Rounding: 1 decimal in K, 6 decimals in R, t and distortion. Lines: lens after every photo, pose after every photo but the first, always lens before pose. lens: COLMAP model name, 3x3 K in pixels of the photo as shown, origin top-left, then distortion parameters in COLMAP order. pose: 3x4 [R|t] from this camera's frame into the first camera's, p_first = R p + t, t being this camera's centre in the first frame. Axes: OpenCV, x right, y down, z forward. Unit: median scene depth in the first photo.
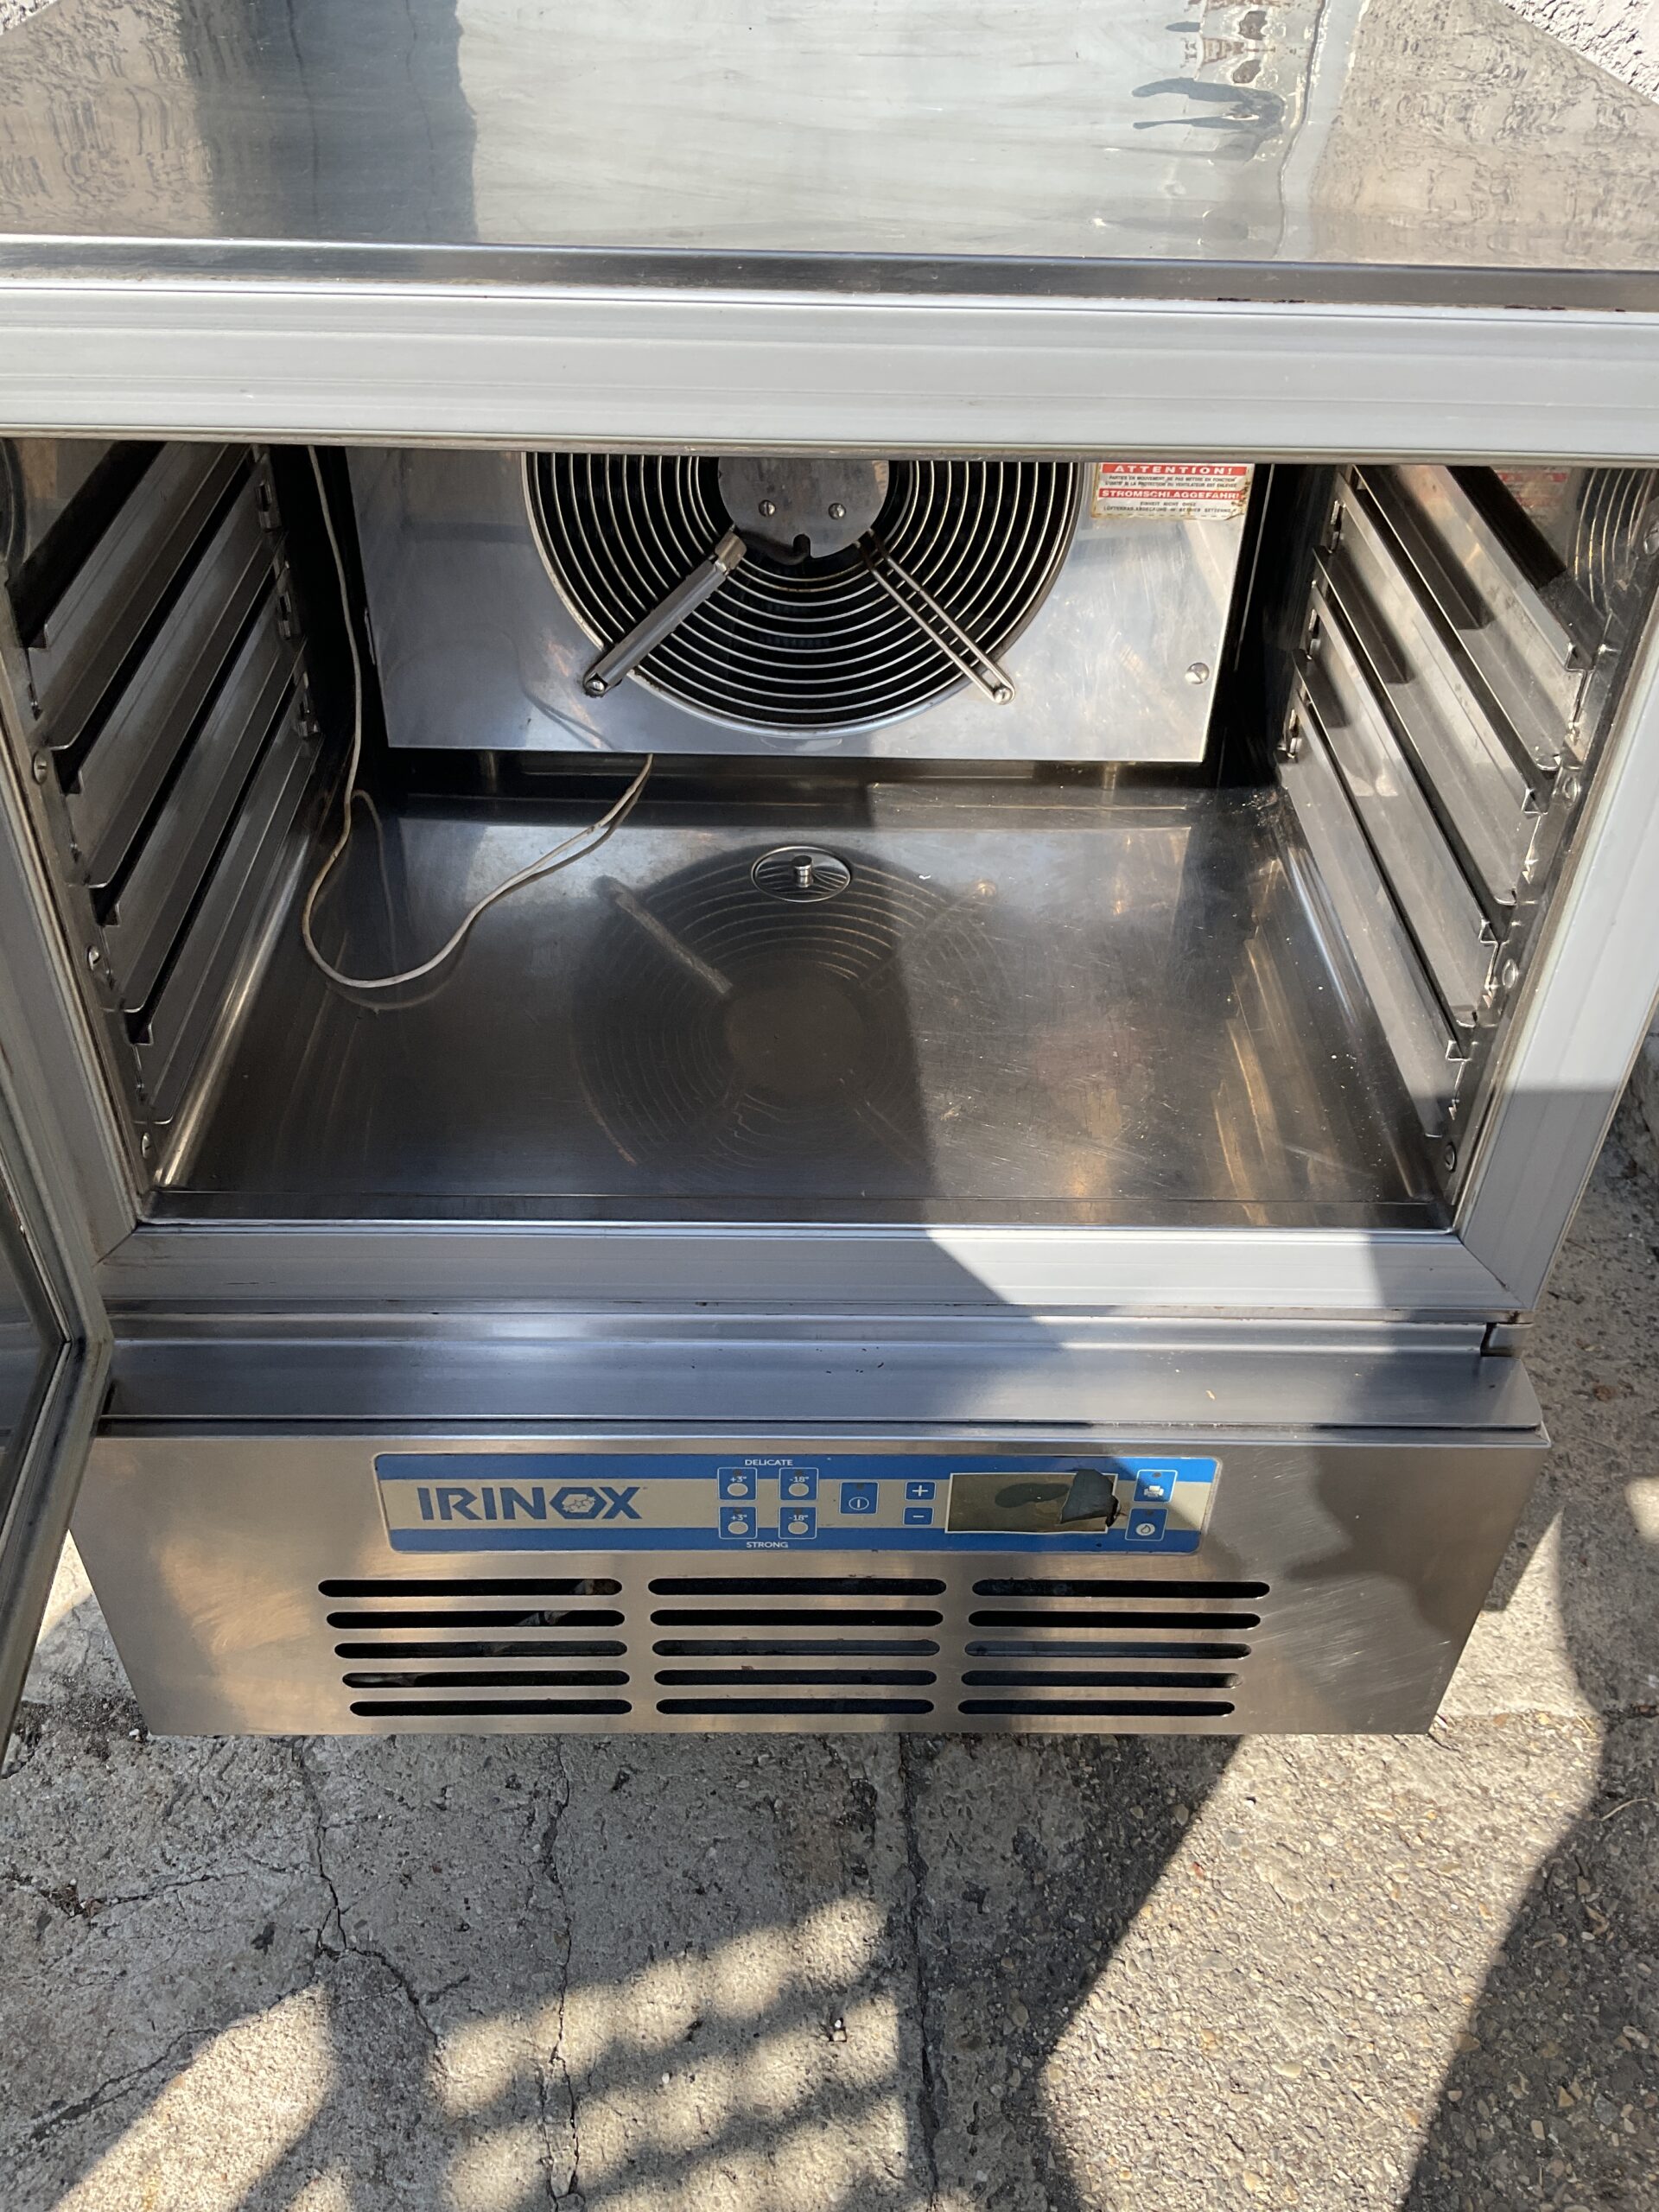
lens RADIAL K [[1842.1, 0, 840.5], [0, 1842.1, 1105.0], [0, 0, 1]] dist [0.041798, -0.086362]
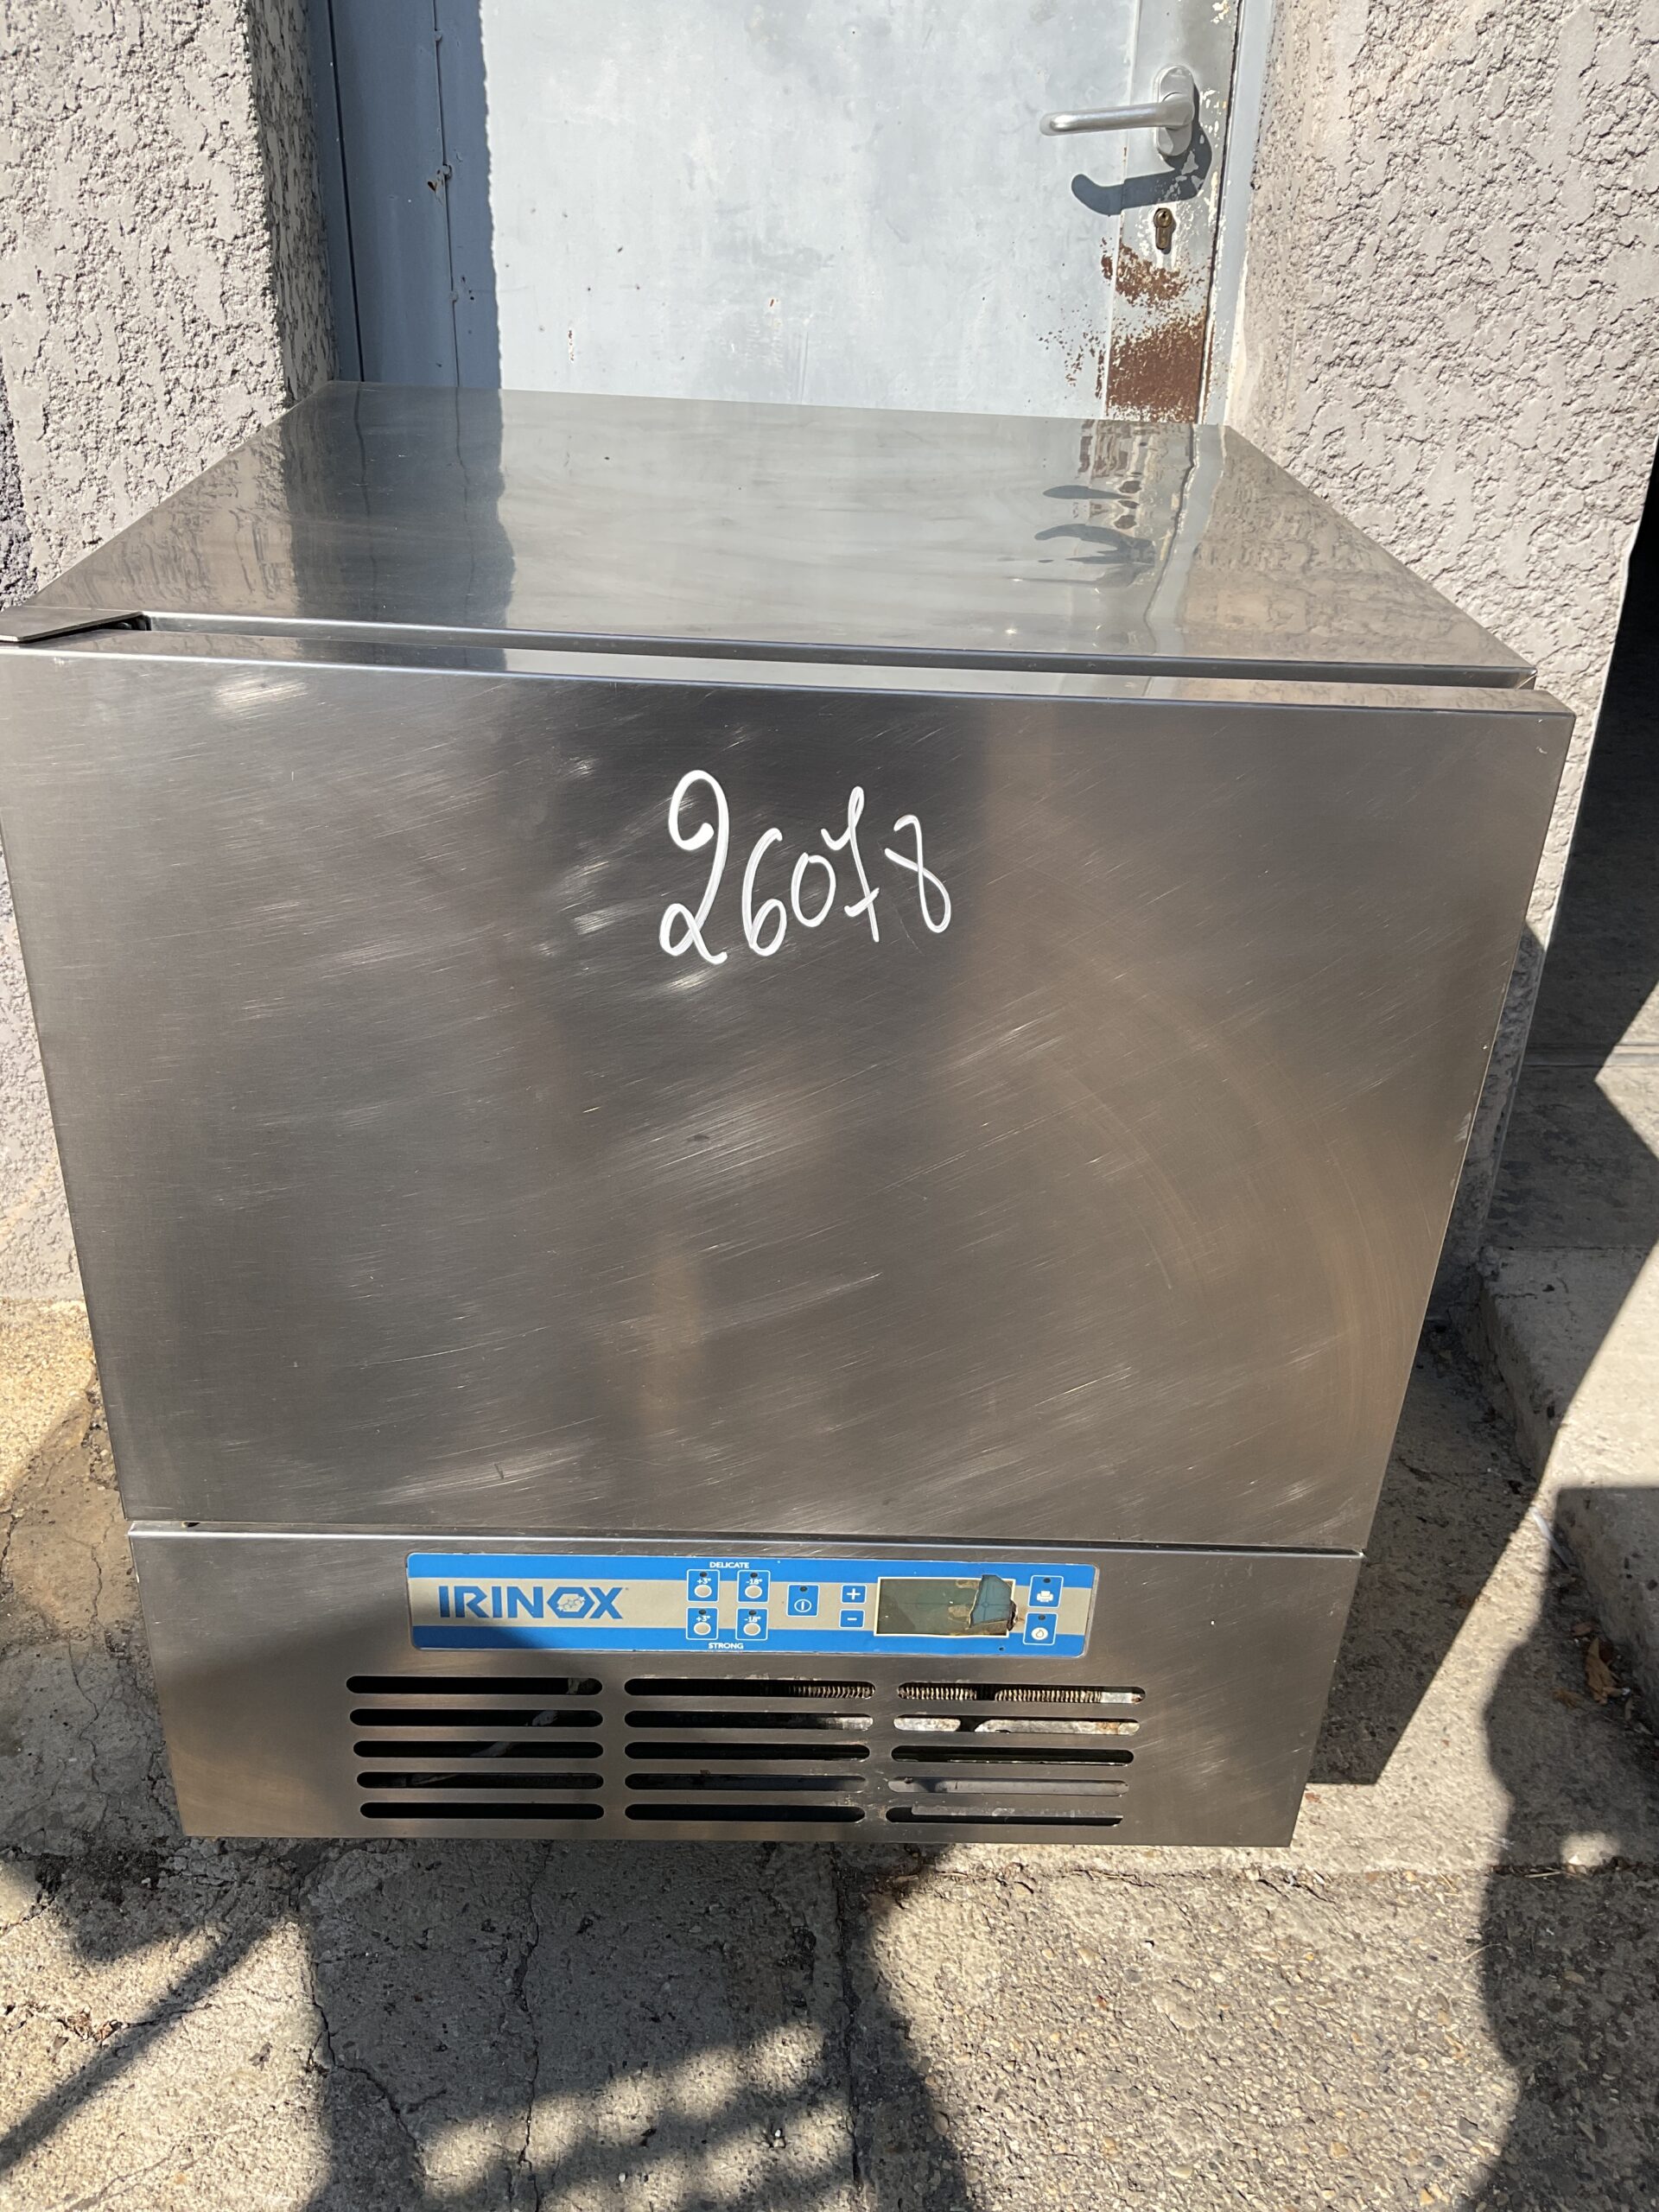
lens RADIAL K [[1842.1, 0, 840.3], [0, 1842.1, 1098.7], [0, 0, 1]] dist [0.041798, -0.086362]
pose [[0.999651, 0.015405, 0.021447, 0.002729], [-0.010972, 0.981081, -0.193284, 0.096212], [-0.024019, 0.192982, 0.980908, -0.200072]]
